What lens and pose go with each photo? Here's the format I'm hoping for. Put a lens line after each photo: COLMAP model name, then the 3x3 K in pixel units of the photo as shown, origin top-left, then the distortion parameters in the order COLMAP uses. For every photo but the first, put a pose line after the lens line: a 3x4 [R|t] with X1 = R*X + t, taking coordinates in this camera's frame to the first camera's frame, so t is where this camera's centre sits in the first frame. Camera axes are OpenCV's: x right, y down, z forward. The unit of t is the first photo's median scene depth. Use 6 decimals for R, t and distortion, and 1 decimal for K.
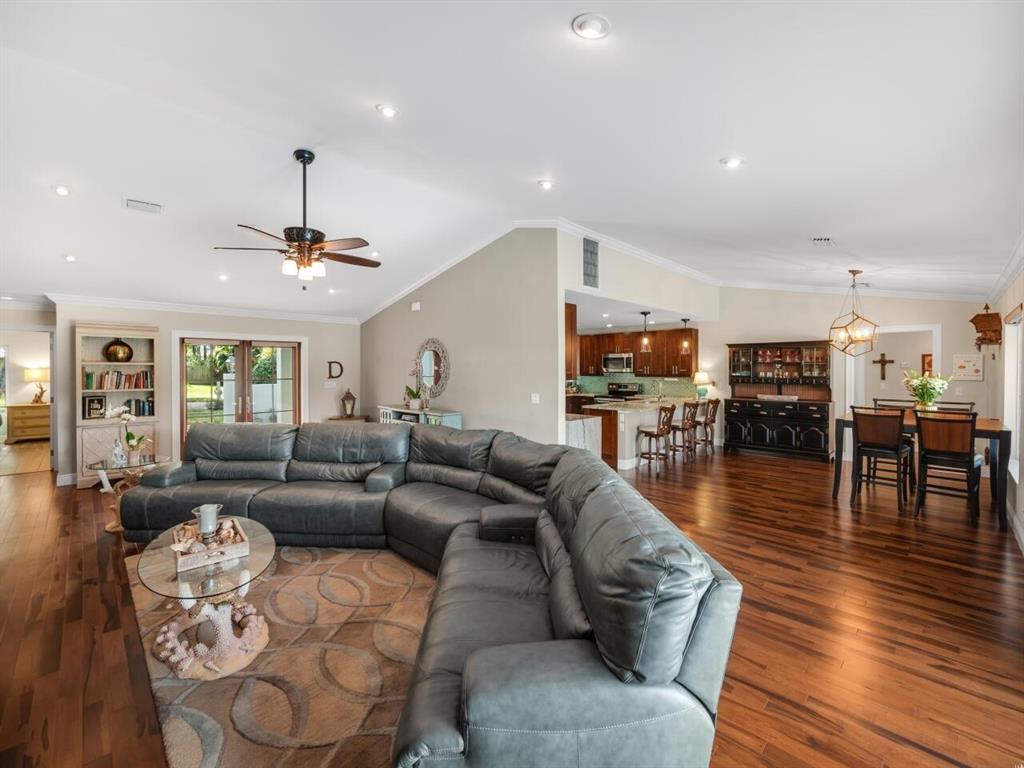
lens RADIAL K [[438.5, 0, 510.5], [0, 438.5, 377.9], [0, 0, 1]] dist [-0.001860, -0.000426]
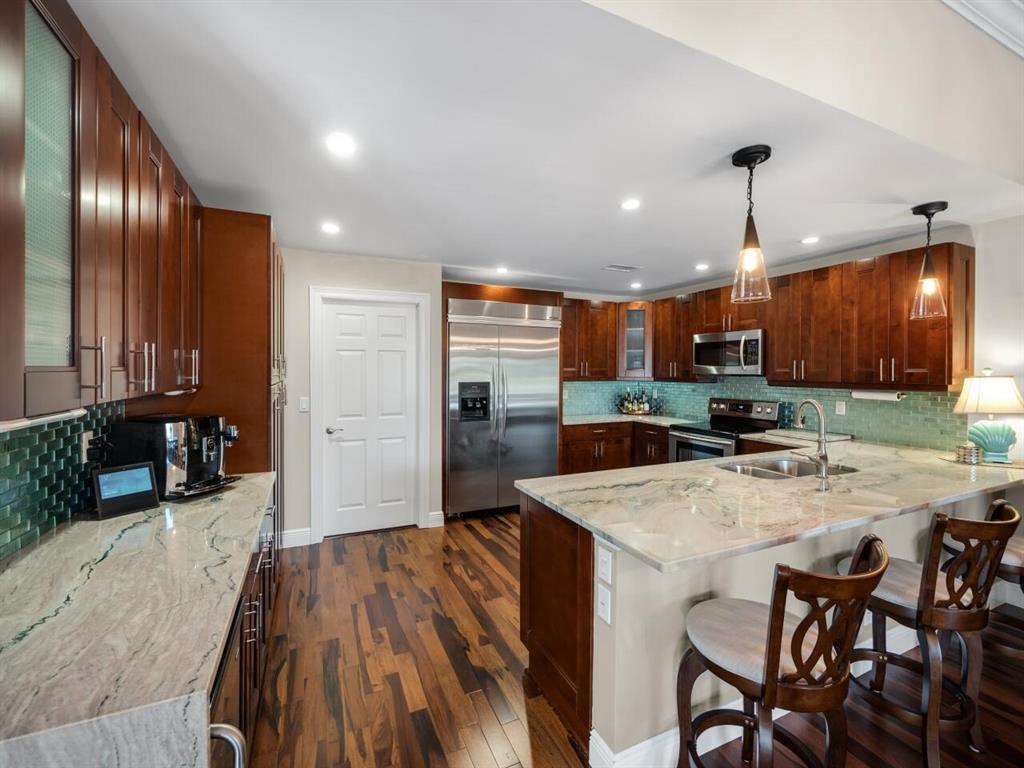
lens RADIAL K [[438.5, 0, 511.2], [0, 438.5, 379.6], [0, 0, 1]] dist [-0.001860, -0.000426]
pose [[0.937564, 0.010553, -0.347653, 0.210363], [-0.009352, 0.999943, 0.005134, -0.008960], [0.347687, -0.001562, 0.937609, 0.554027]]
